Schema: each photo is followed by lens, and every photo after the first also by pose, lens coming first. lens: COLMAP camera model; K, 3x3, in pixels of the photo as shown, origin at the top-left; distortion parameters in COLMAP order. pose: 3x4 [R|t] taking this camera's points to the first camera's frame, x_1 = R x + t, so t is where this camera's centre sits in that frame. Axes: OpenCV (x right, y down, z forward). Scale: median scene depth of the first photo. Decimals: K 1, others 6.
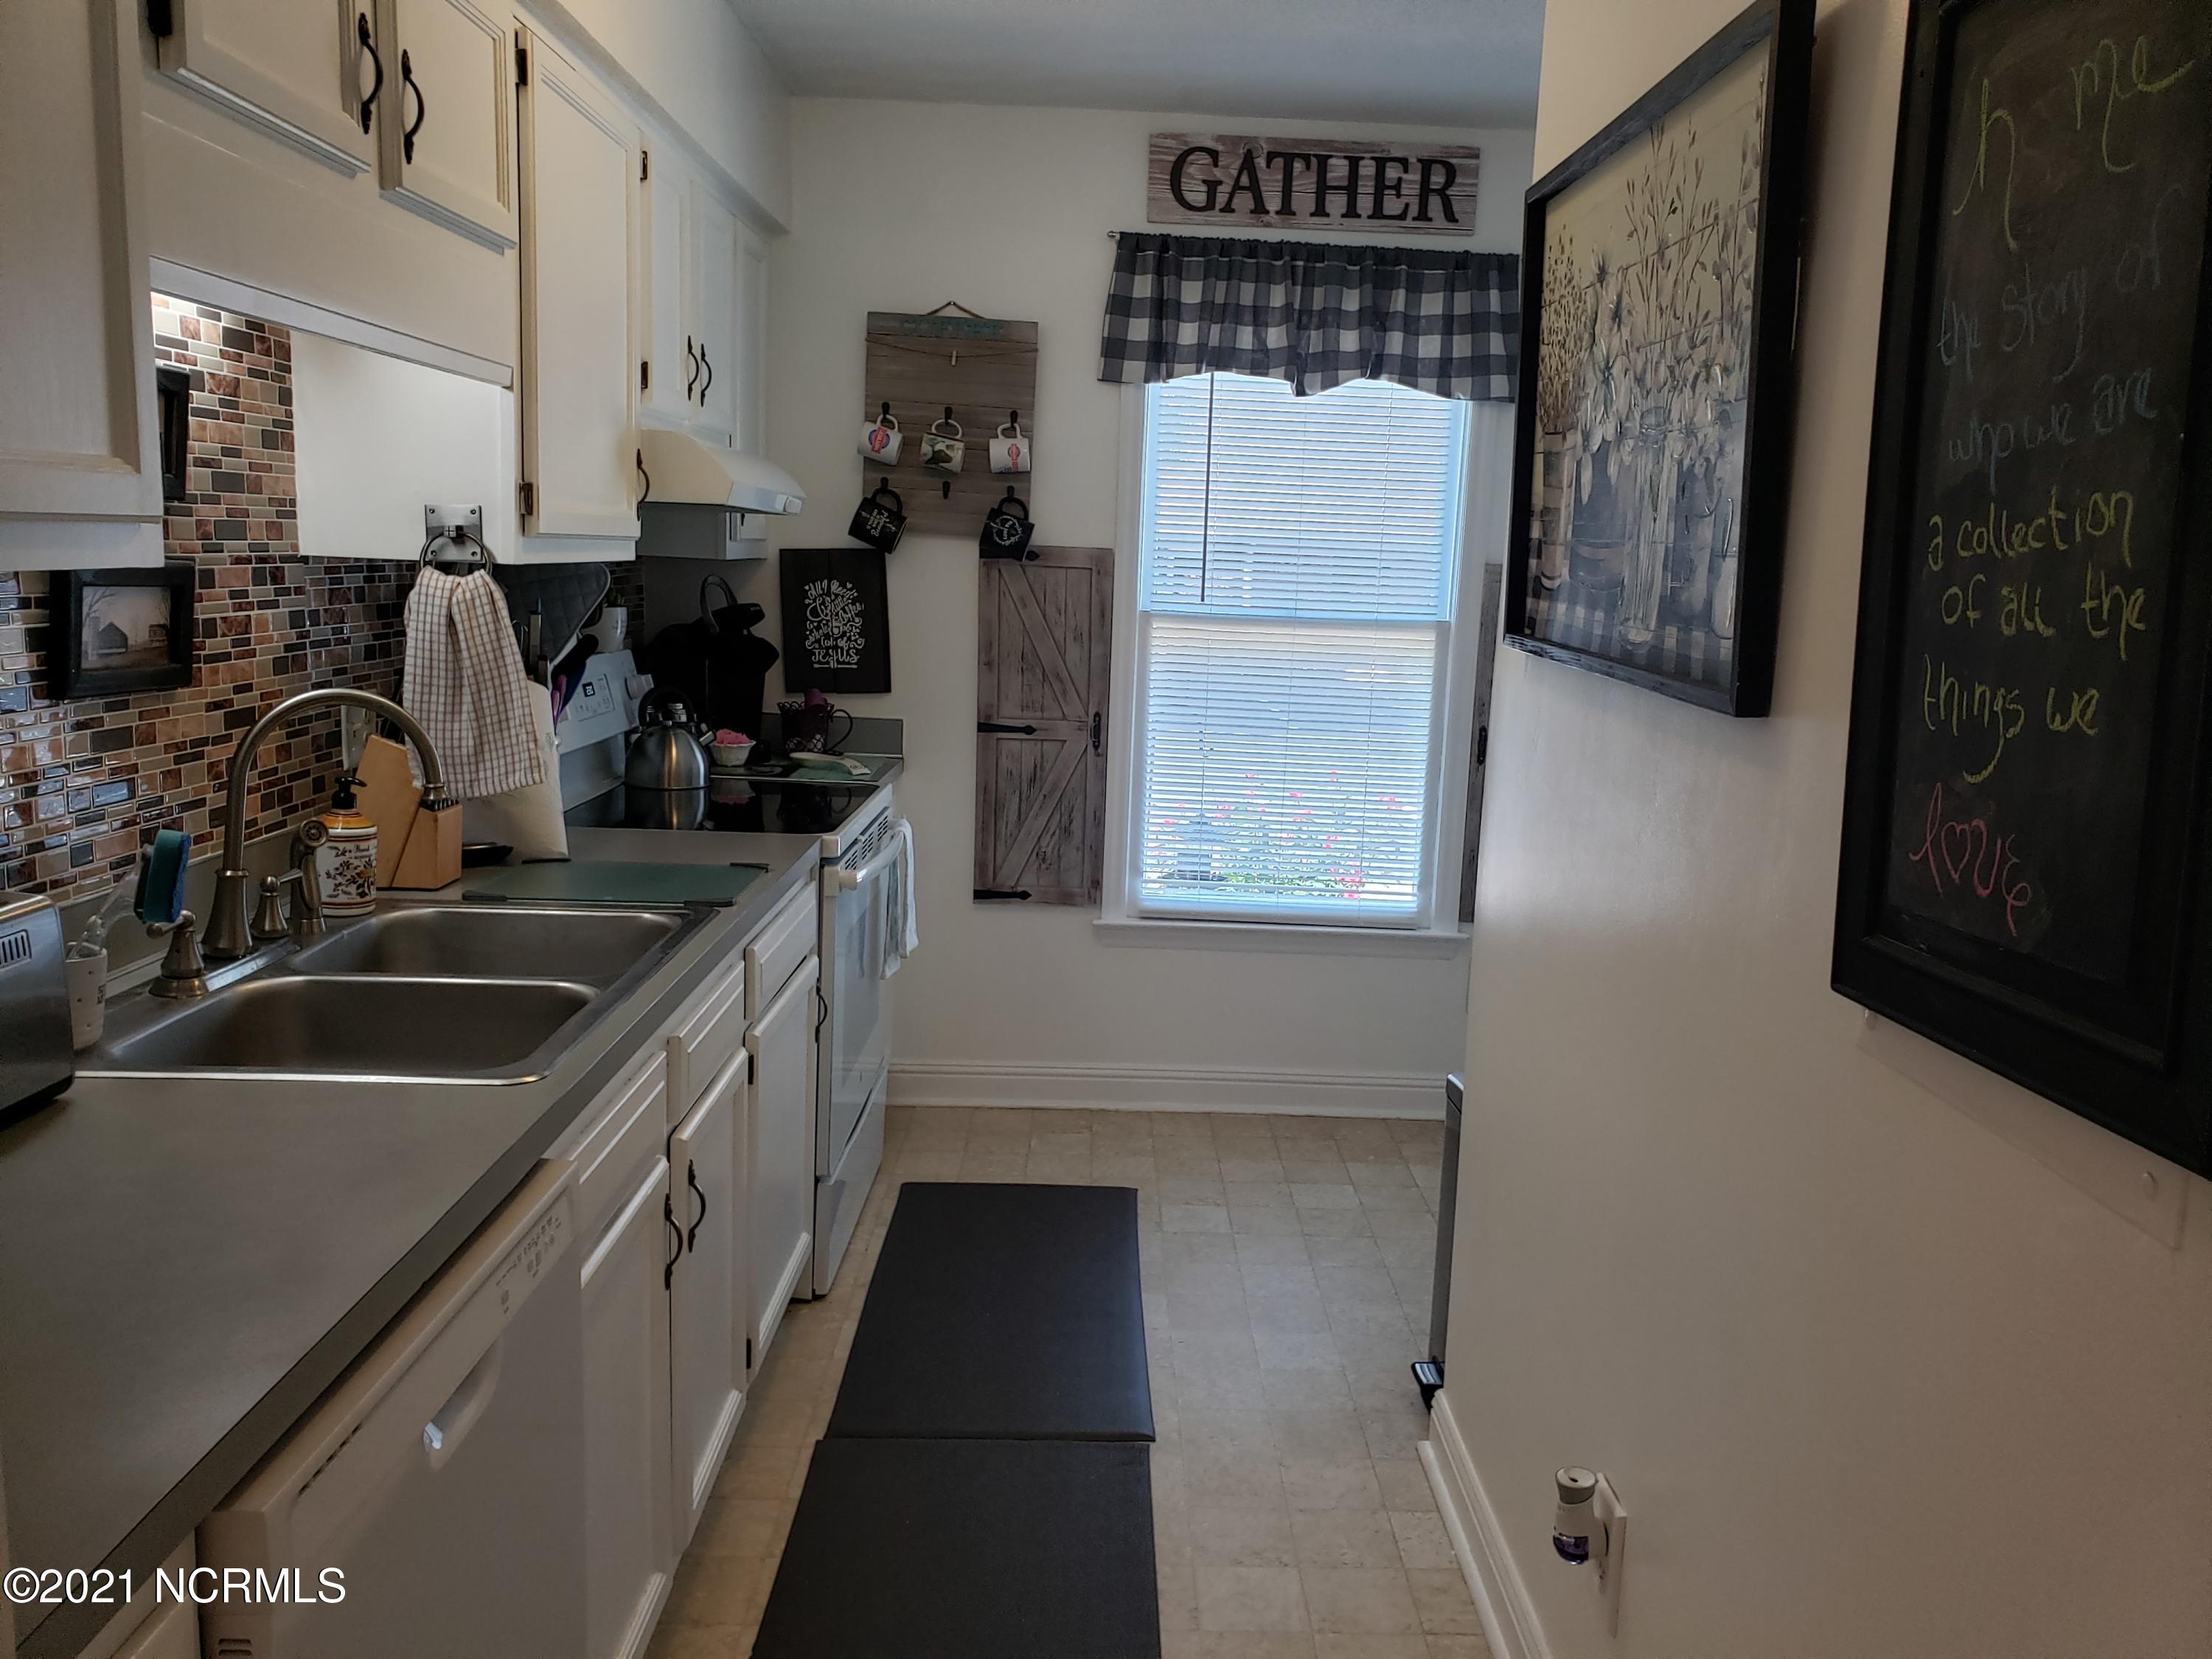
lens RADIAL K [[1711.9, 0, 1113.6], [0, 1711.9, 821.1], [0, 0, 1]] dist [0.002811, 0.004720]
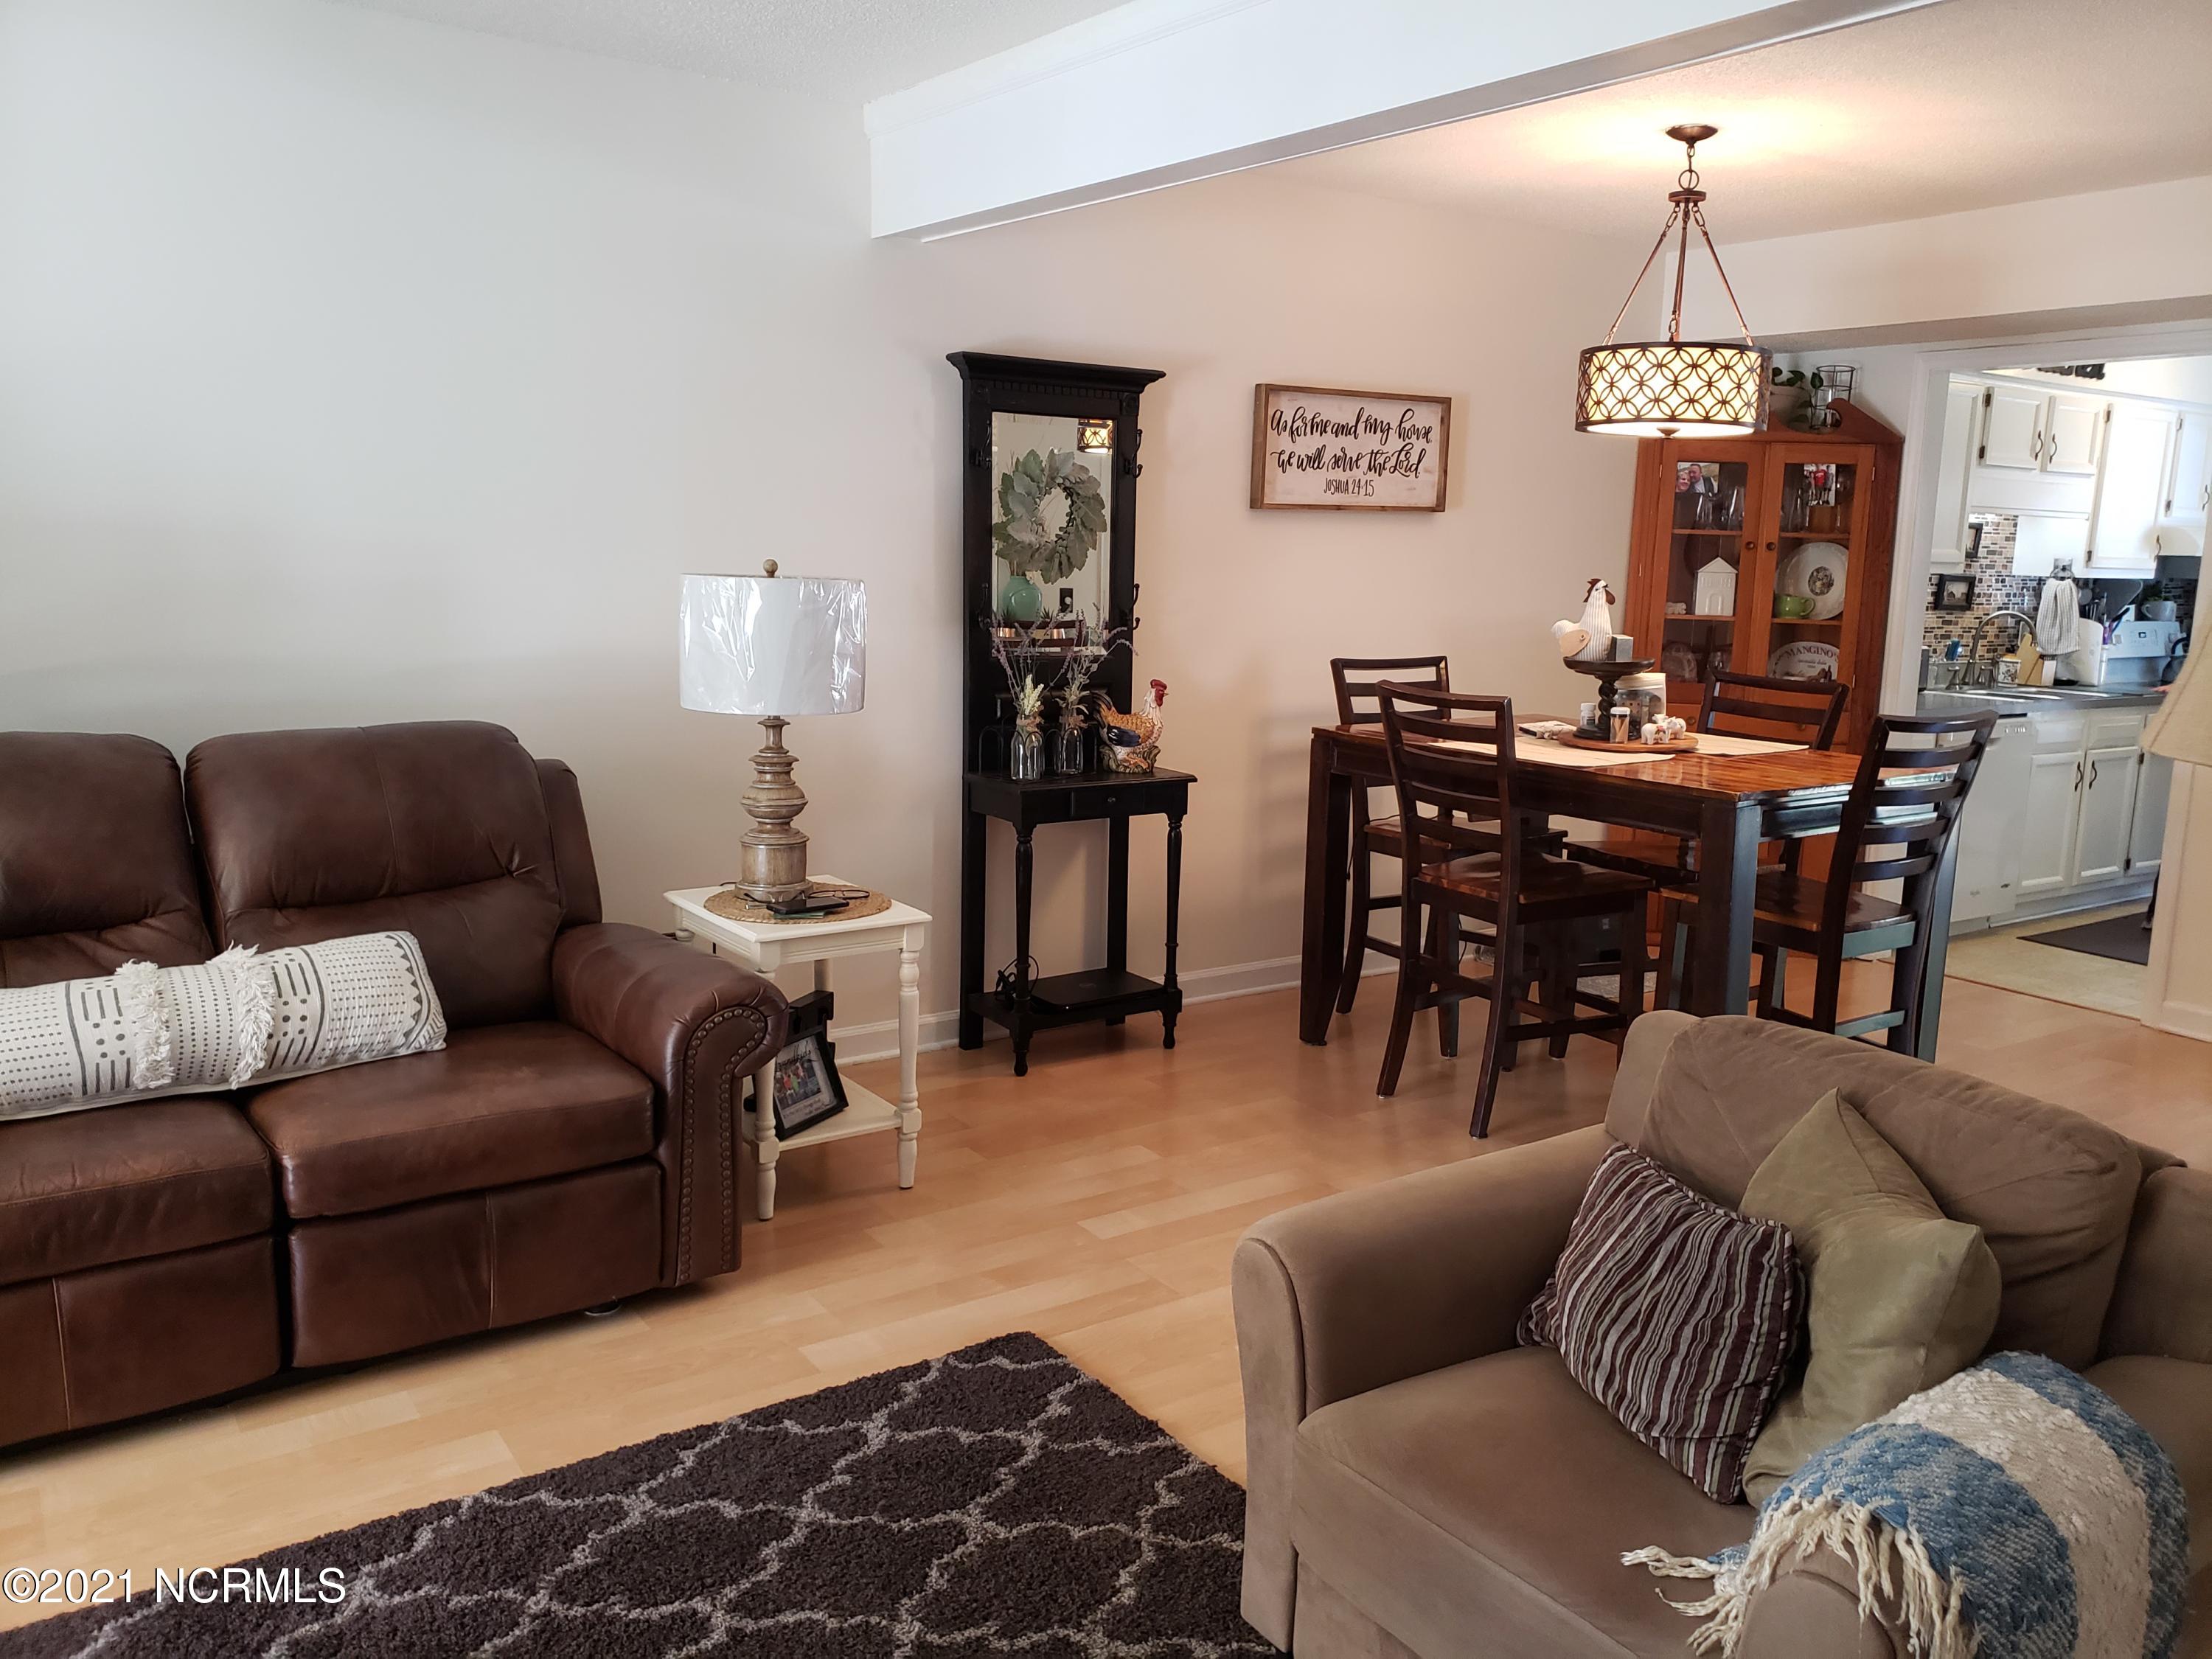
lens RADIAL K [[1711.9, 0, 1112.1], [0, 1711.9, 831.7], [0, 0, 1]] dist [0.002811, 0.004720]
pose [[0.558464, 0.125356, -0.820003, 1.286714], [-0.136710, 0.988908, 0.058070, 0.367720], [0.818186, 0.079673, 0.569406, -2.183858]]
